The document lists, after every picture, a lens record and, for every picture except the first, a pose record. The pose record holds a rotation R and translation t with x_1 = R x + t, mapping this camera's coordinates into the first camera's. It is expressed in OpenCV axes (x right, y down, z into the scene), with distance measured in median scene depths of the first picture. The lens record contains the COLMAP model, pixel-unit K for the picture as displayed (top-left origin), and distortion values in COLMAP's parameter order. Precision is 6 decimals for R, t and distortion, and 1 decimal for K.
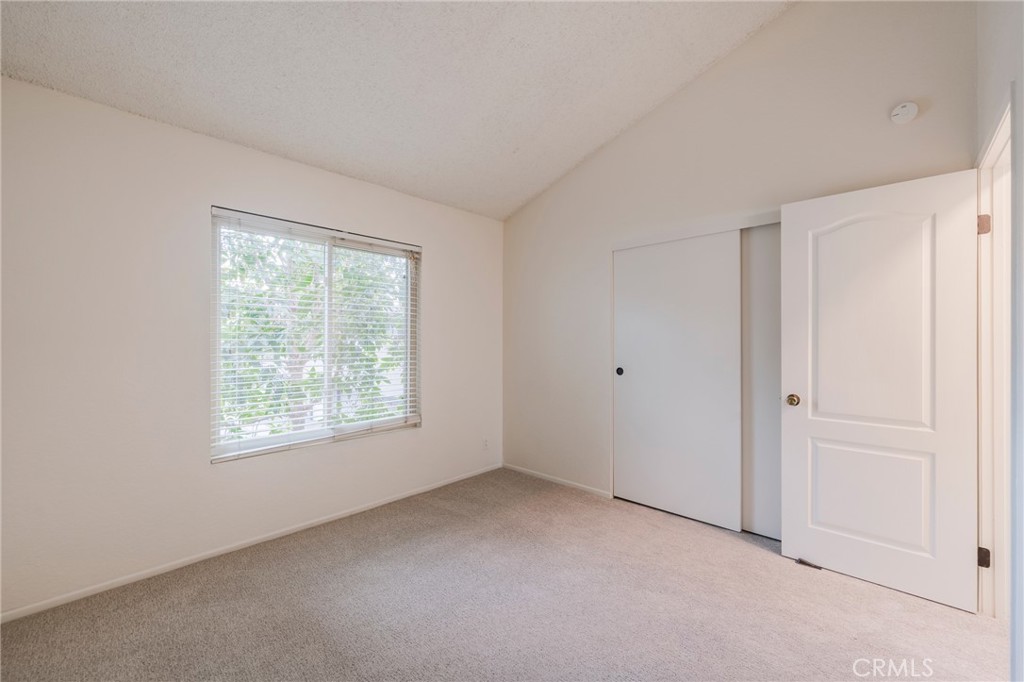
lens RADIAL K [[418.6, 0, 512.0], [0, 418.6, 341.0], [0, 0, 1]] dist [0.002065, 0.000025]
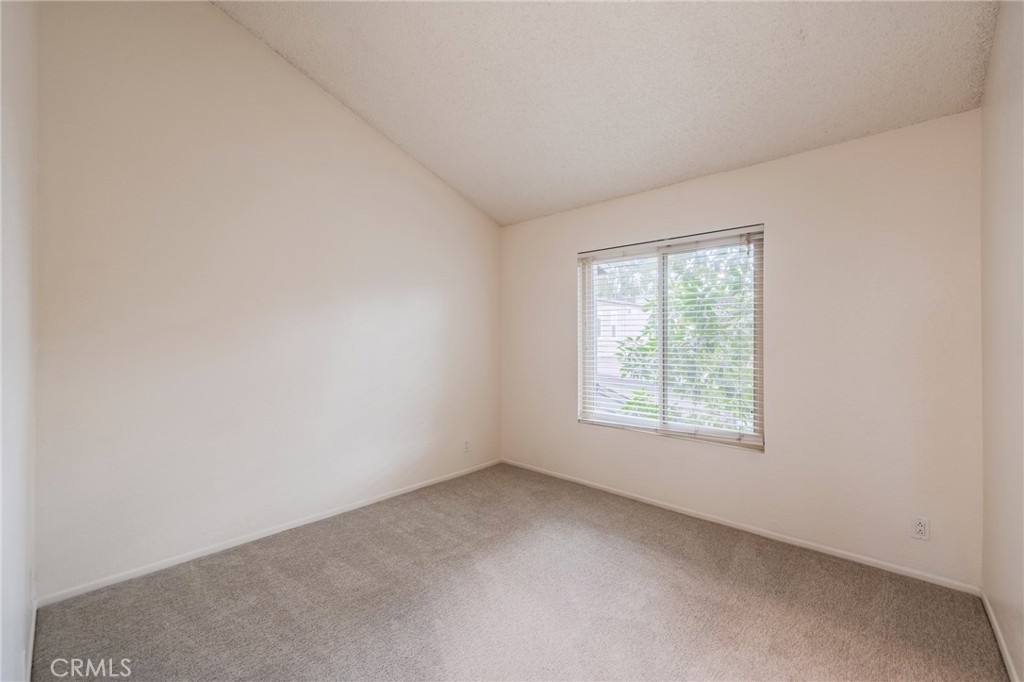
lens RADIAL K [[418.6, 0, 512.0], [0, 418.6, 341.0], [0, 0, 1]] dist [0.002065, 0.000025]
pose [[0.006984, 0.004965, -0.999963, 0.626919], [0.000108, 0.999988, 0.004966, -0.009442], [0.999976, -0.000142, 0.006983, 0.576984]]
